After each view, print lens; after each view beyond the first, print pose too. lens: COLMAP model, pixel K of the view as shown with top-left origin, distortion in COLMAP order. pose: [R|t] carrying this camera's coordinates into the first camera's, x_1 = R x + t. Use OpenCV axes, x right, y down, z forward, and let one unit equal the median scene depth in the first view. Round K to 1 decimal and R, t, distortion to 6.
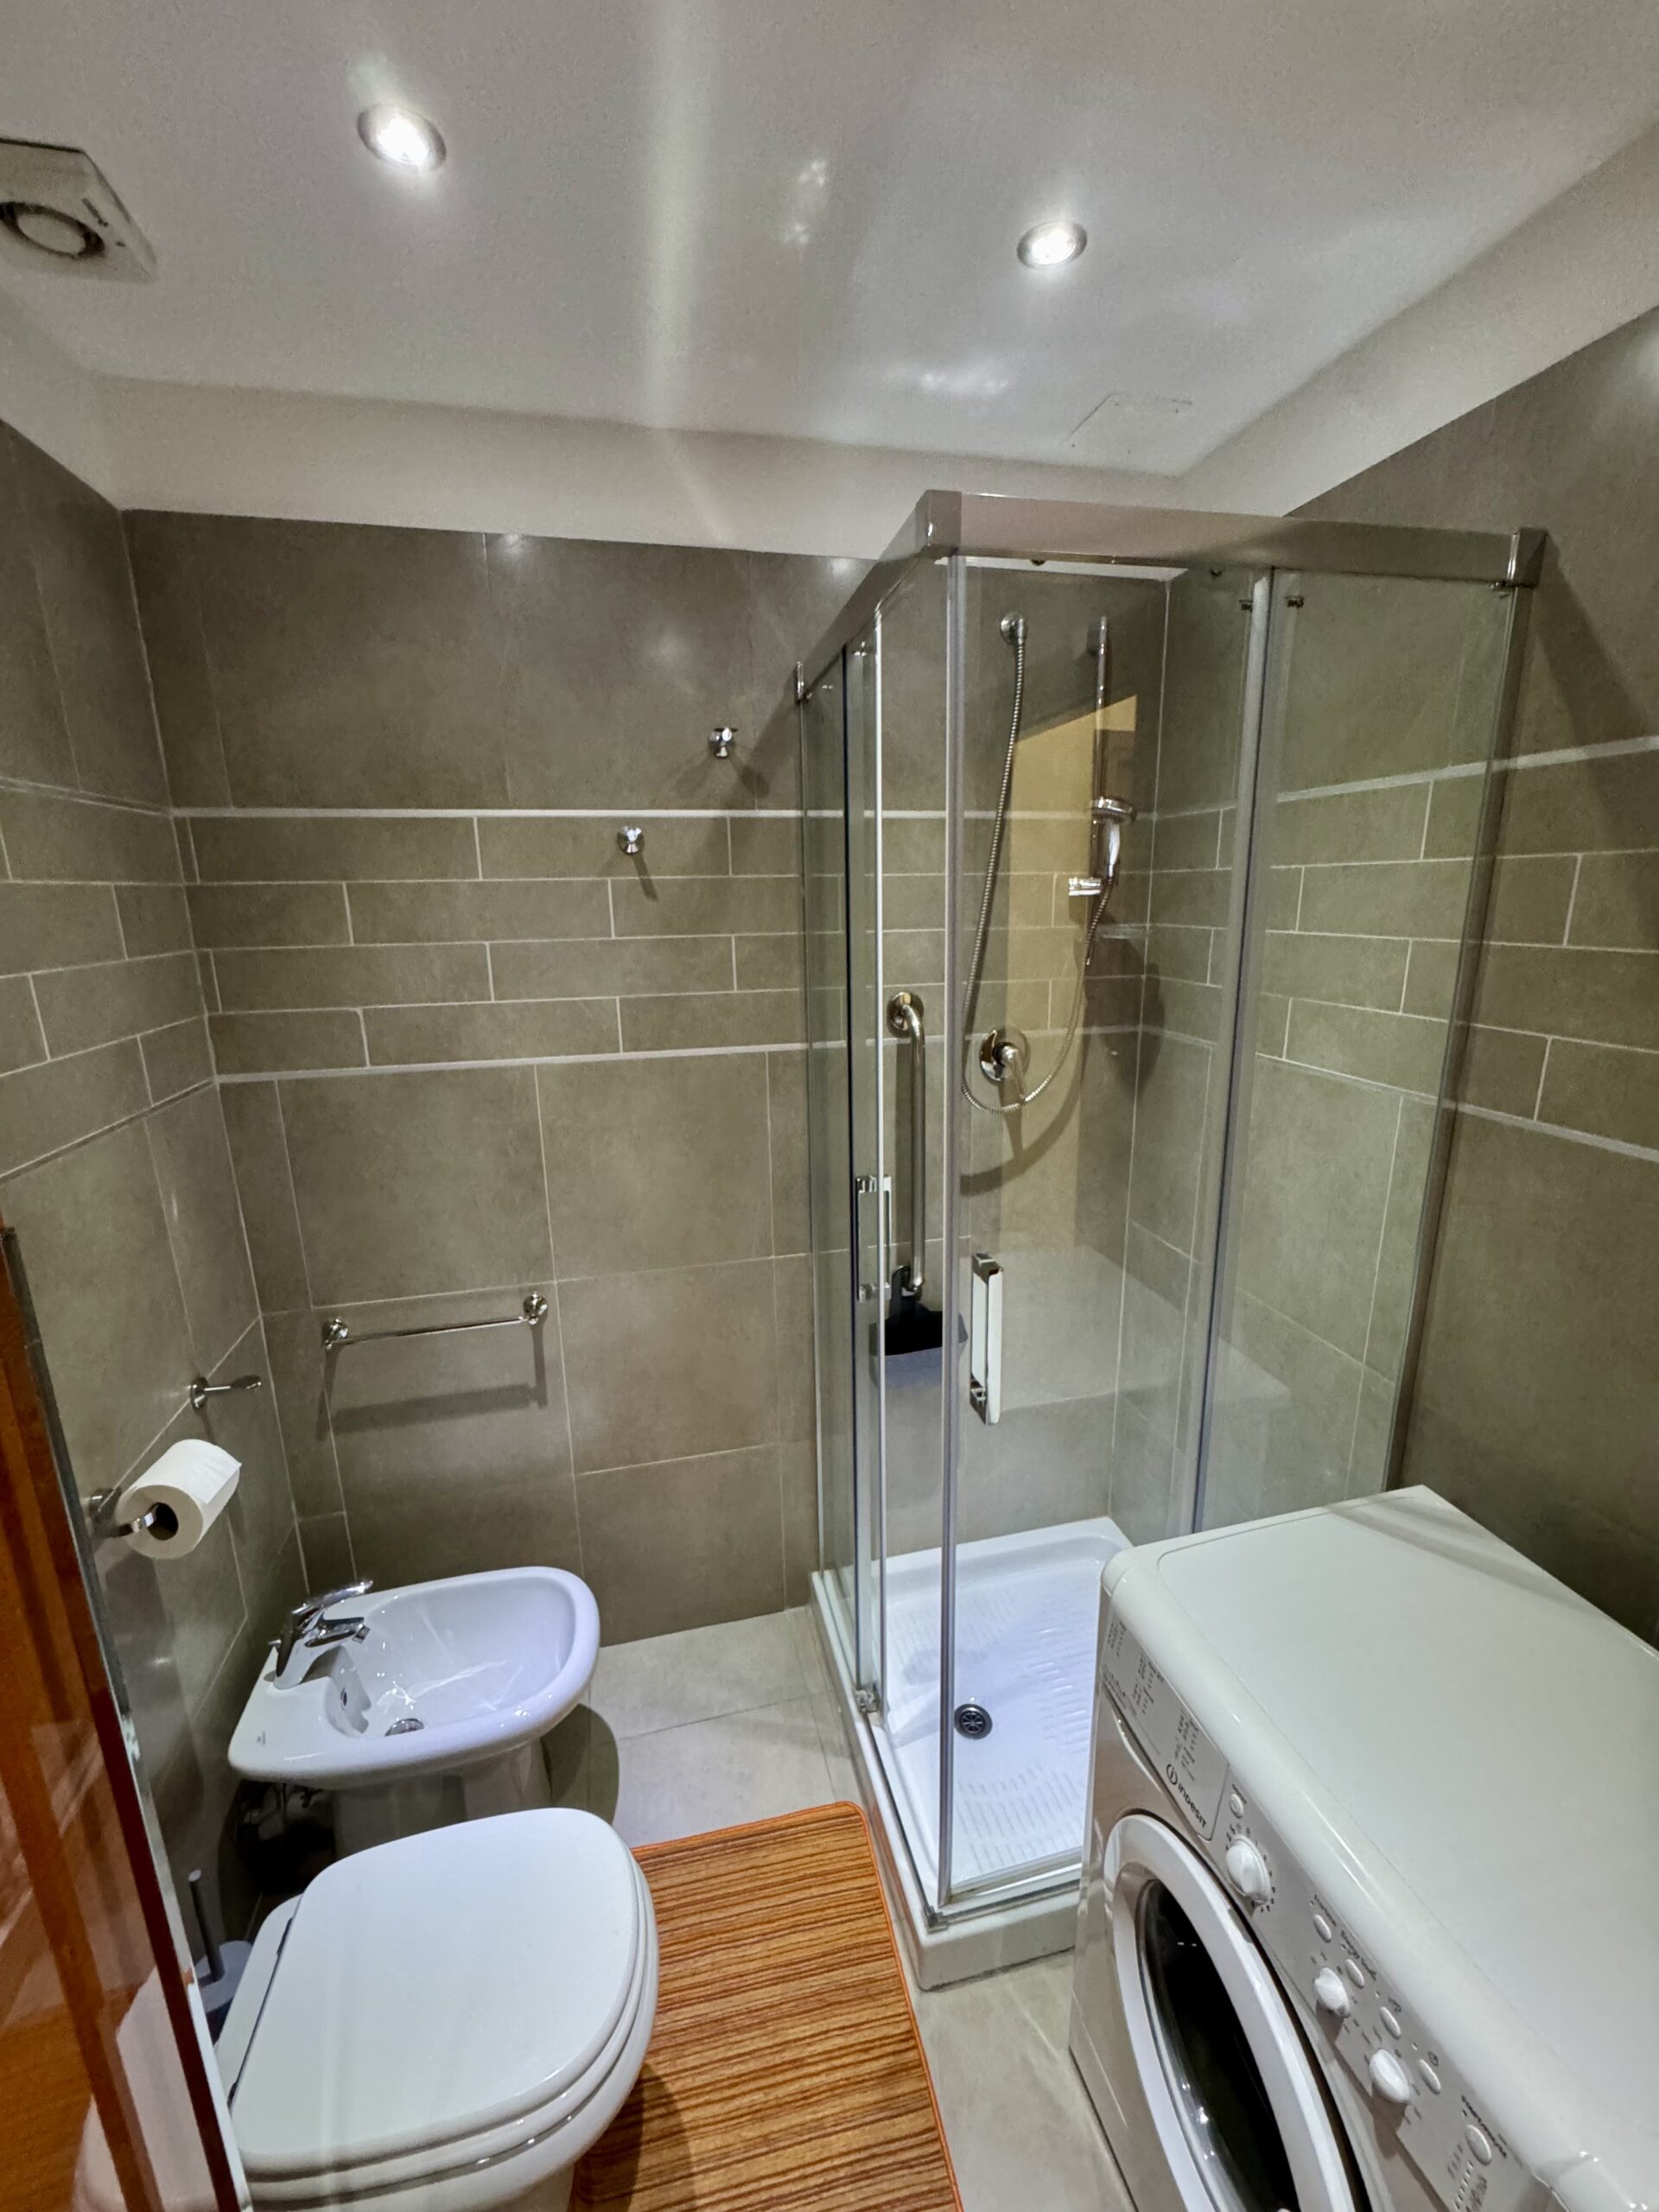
lens RADIAL K [[889.3, 0, 828.6], [0, 889.3, 1101.9], [0, 0, 1]] dist [-0.003401, 0.000366]
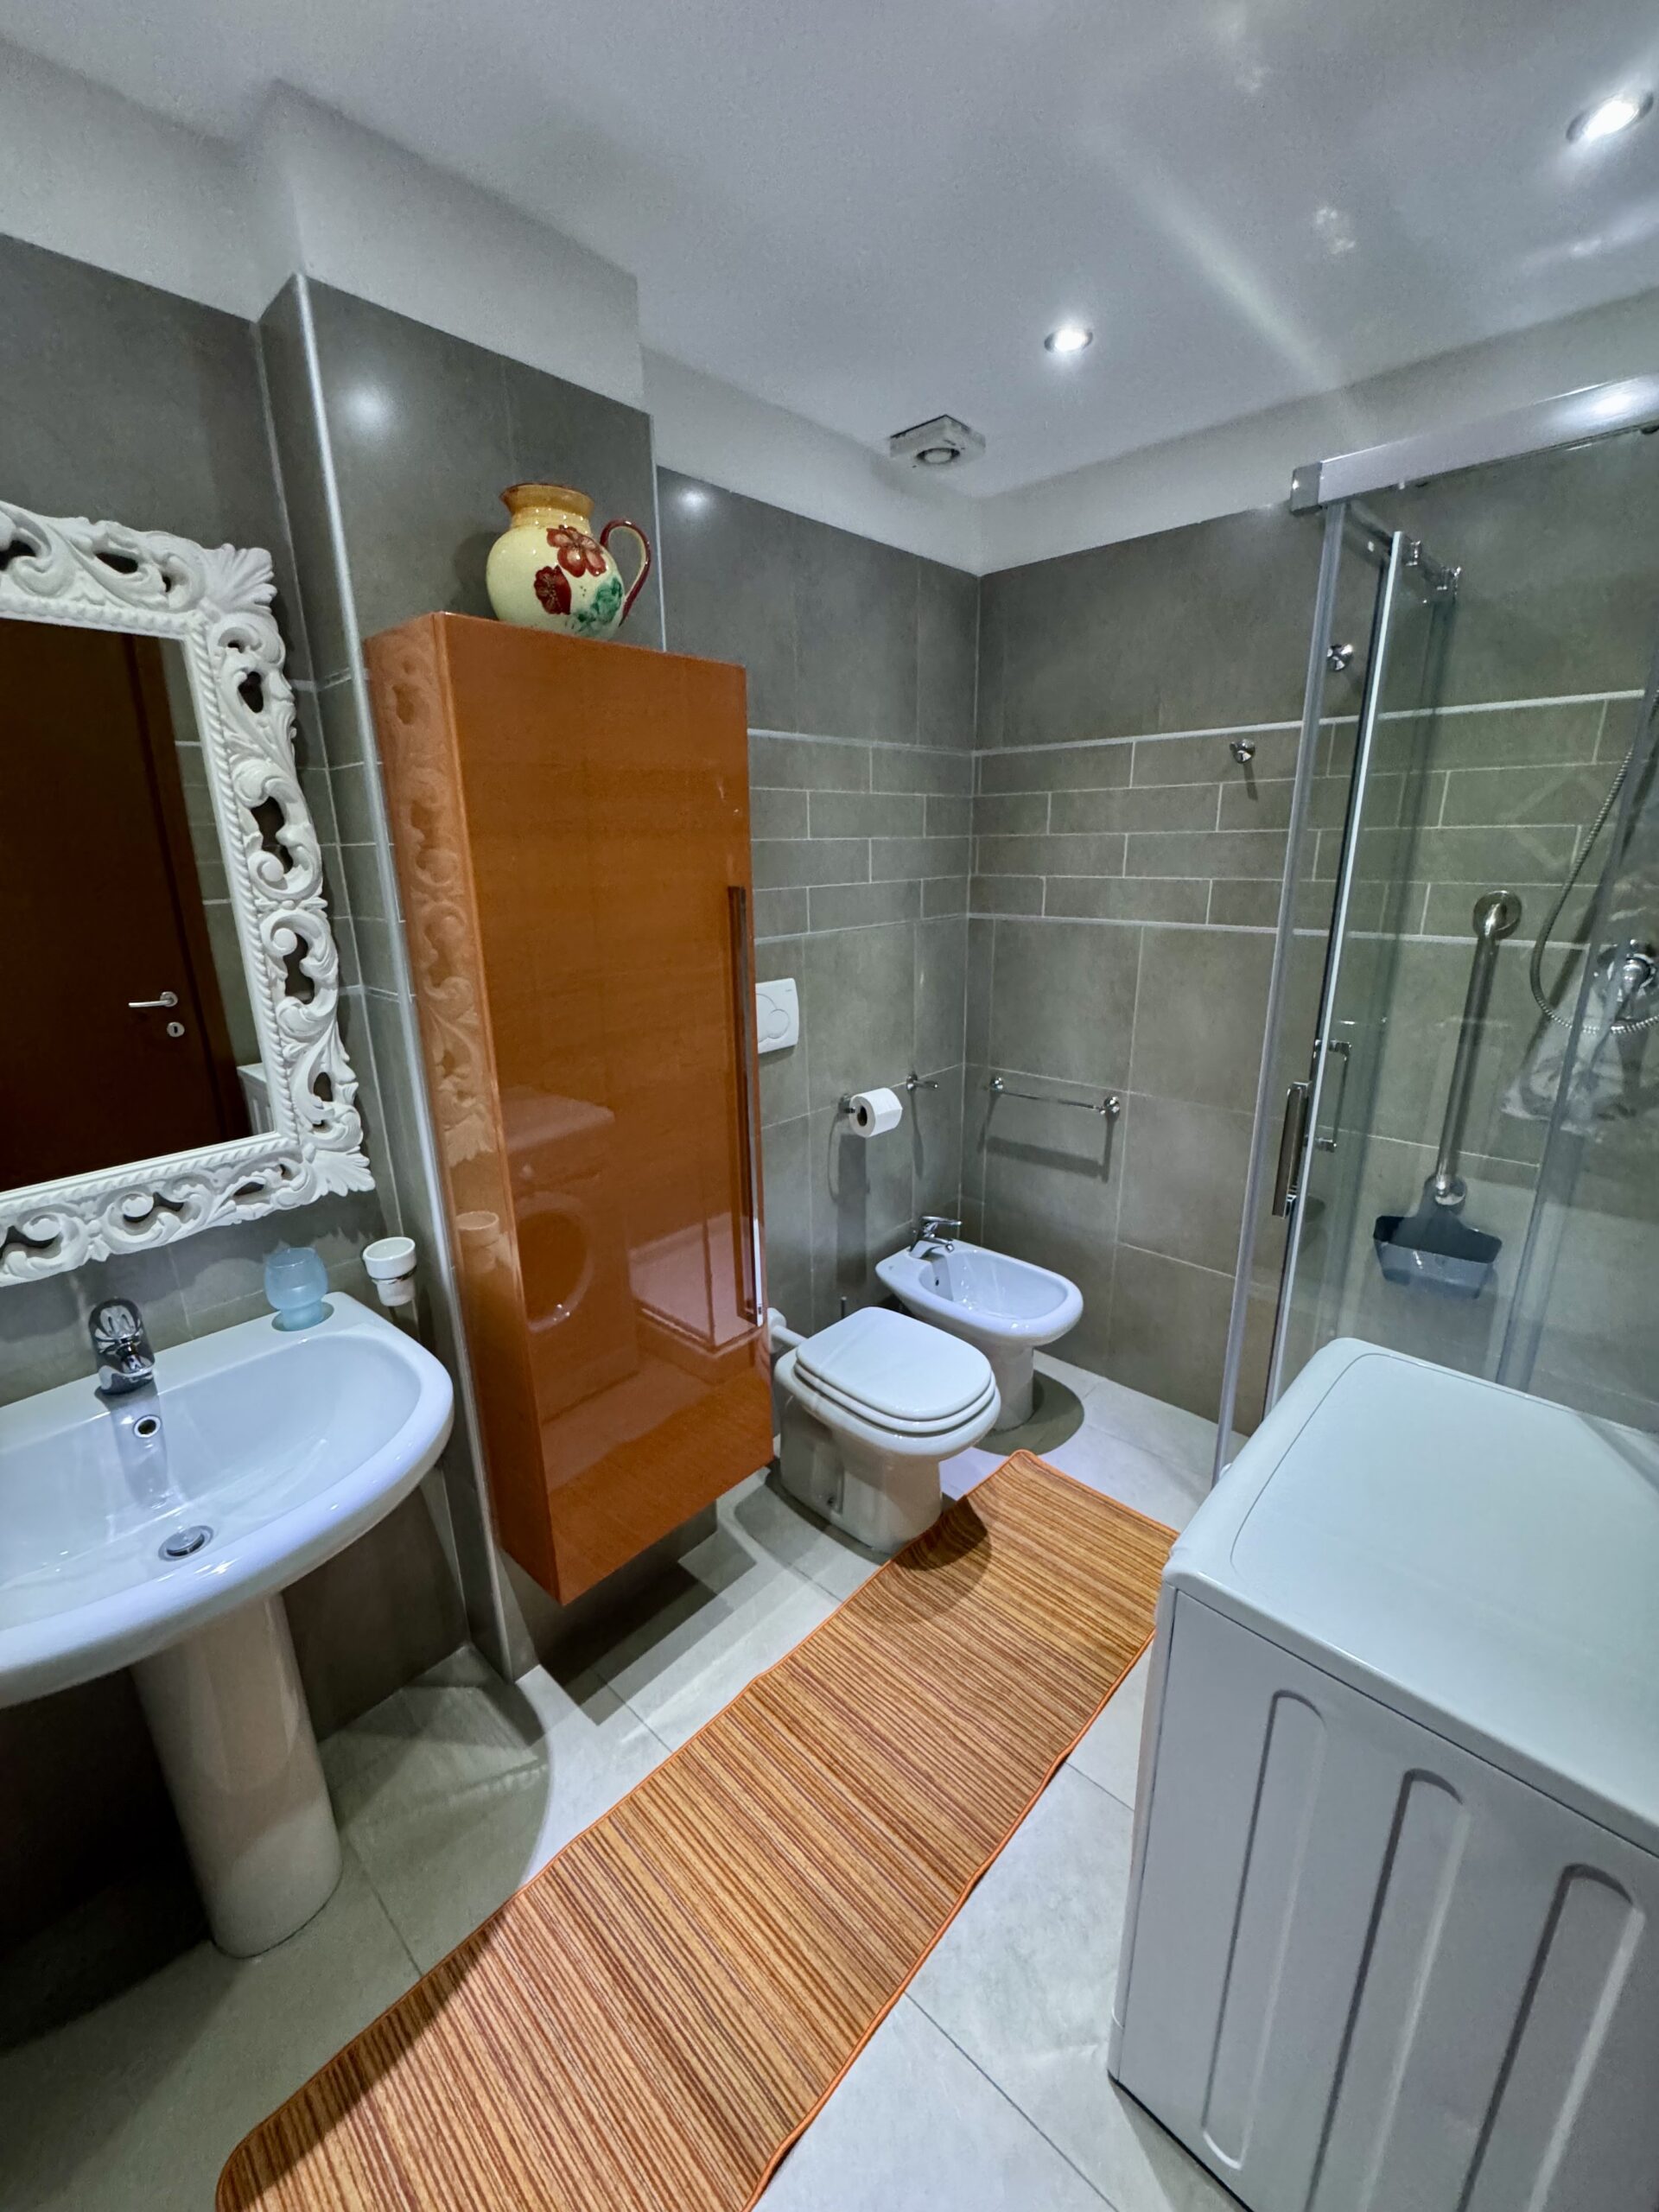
lens RADIAL K [[889.3, 0, 828.6], [0, 889.3, 1101.9], [0, 0, 1]] dist [-0.003401, 0.000366]
pose [[0.557149, 0.241497, -0.794521, 0.585447], [-0.184940, 0.968835, 0.164792, 0.088463], [0.809557, 0.055125, 0.584448, -0.179836]]
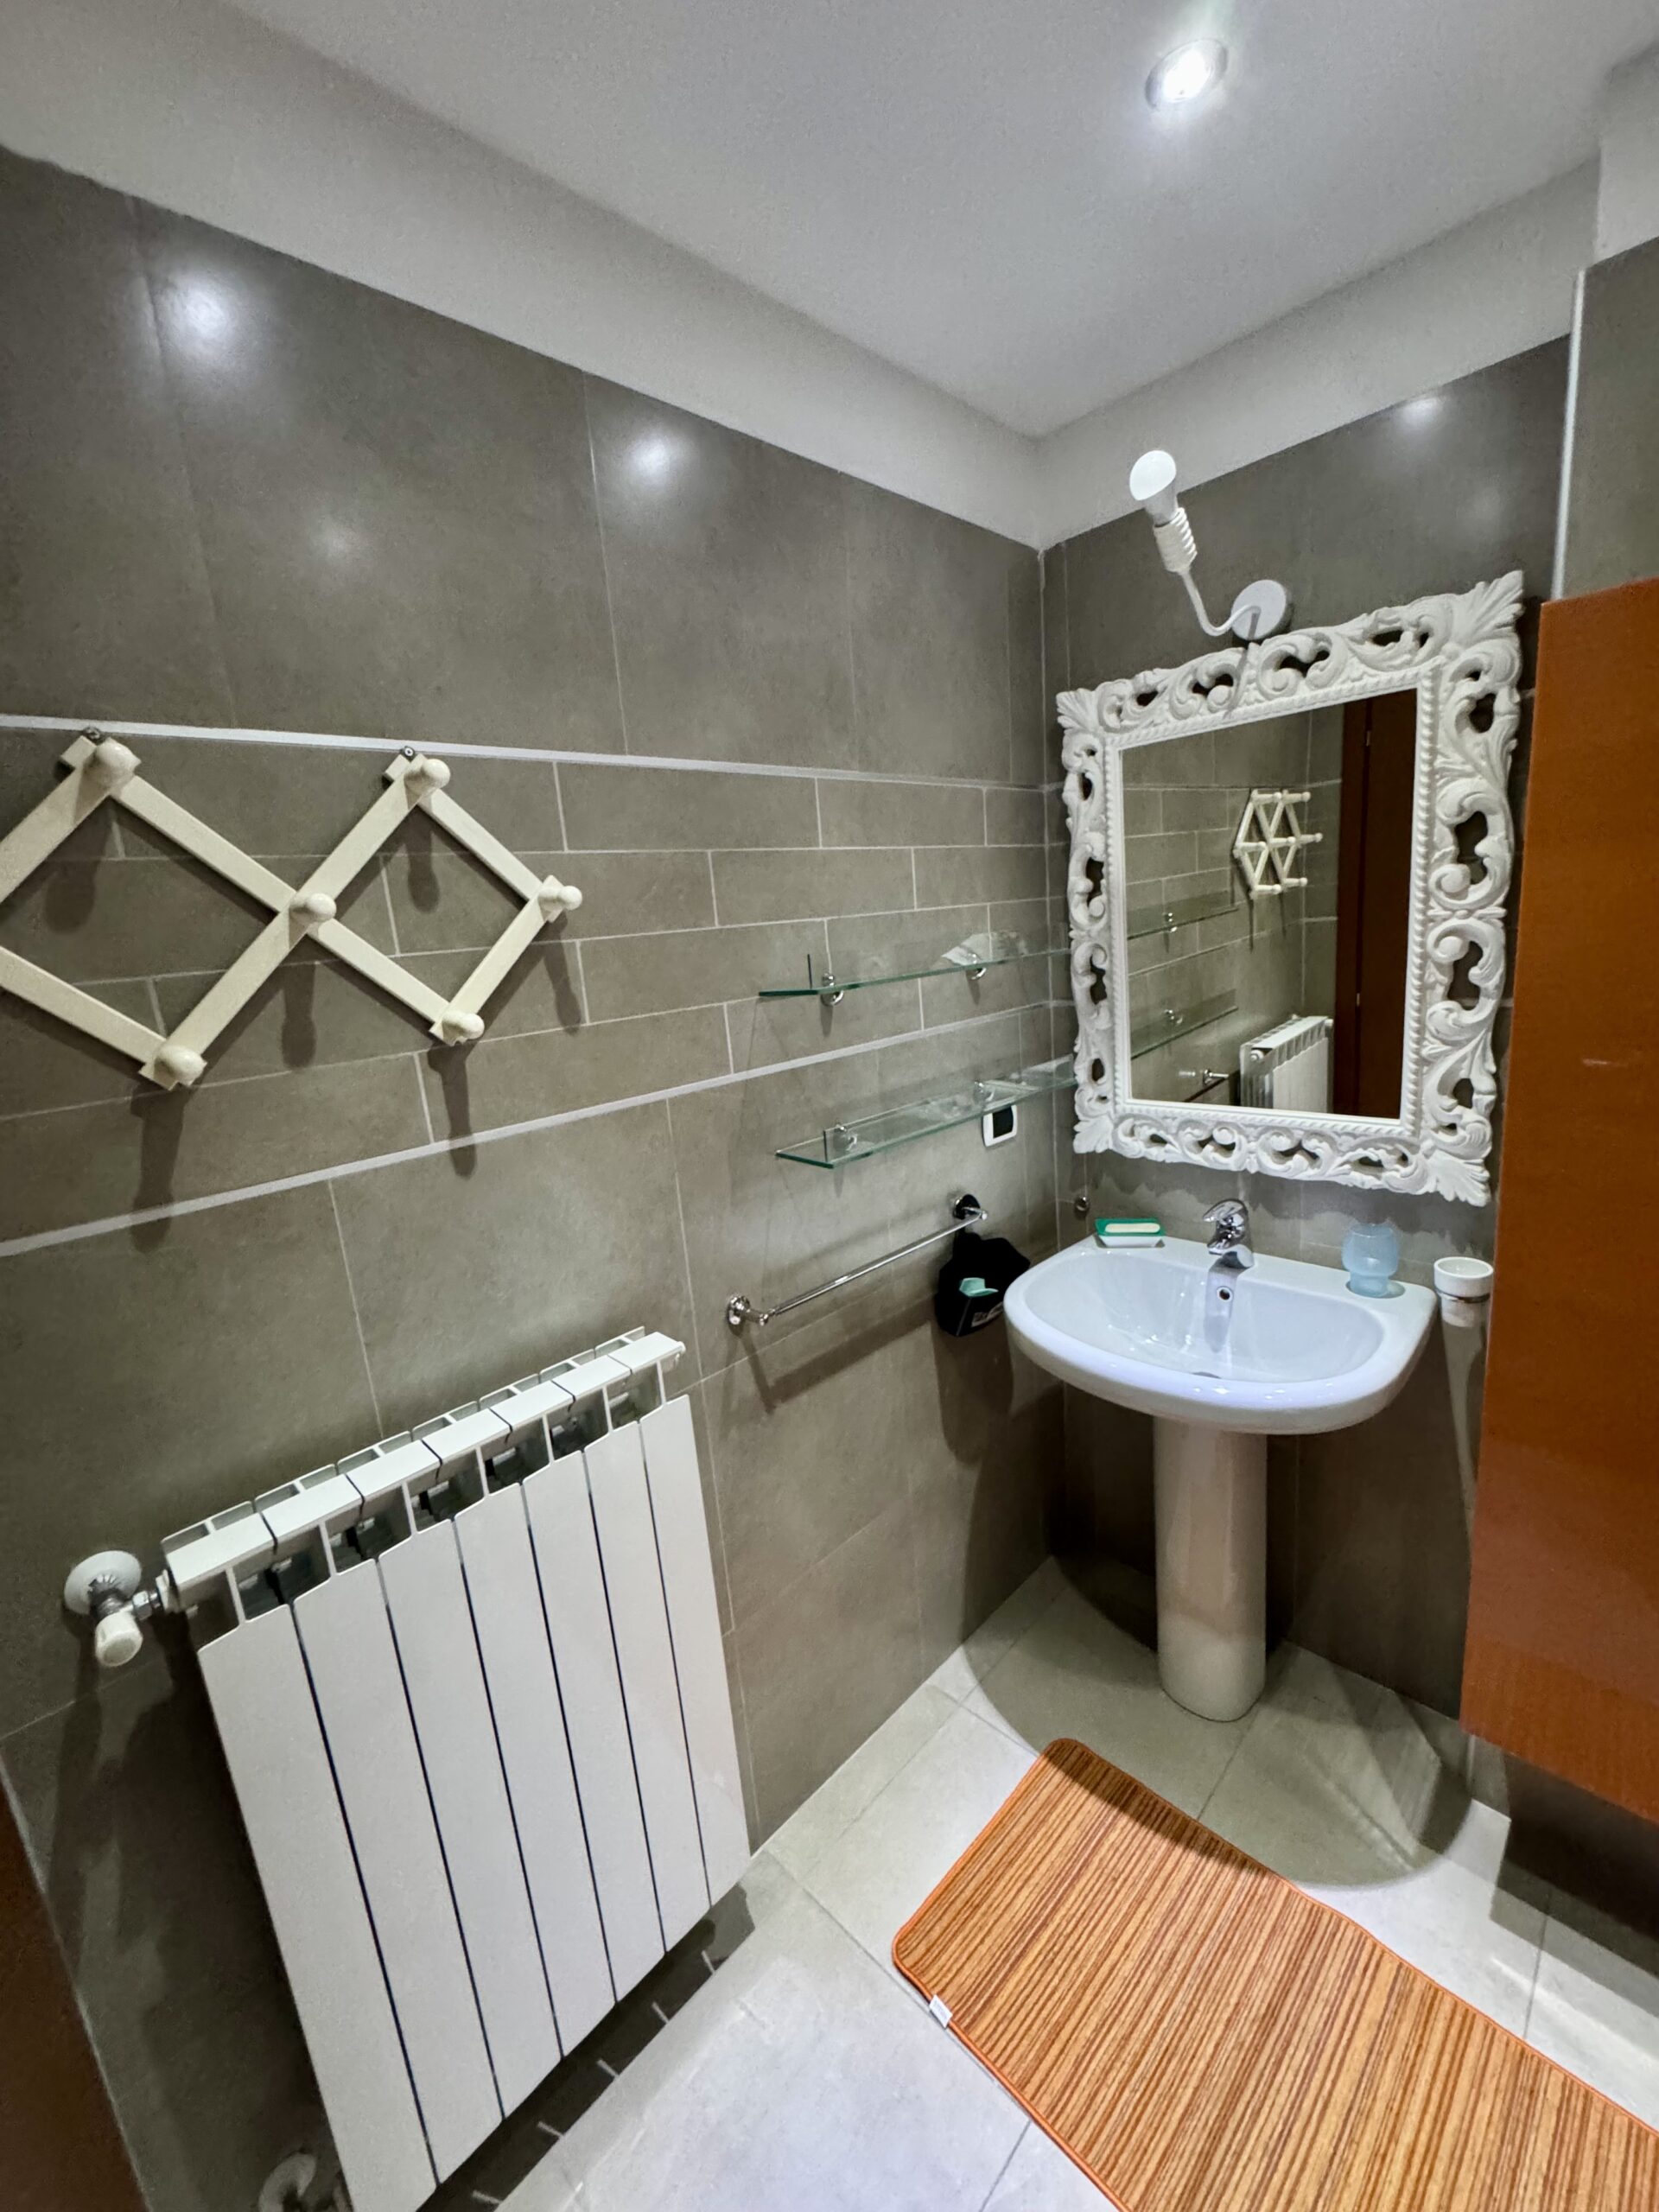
lens RADIAL K [[889.3, 0, 828.6], [0, 889.3, 1101.9], [0, 0, 1]] dist [-0.003401, 0.000366]
pose [[-0.852900, 0.194116, -0.484645, 0.585421], [-0.017657, 0.917050, 0.398381, -0.025132], [0.521776, 0.348337, -0.778724, 0.296810]]
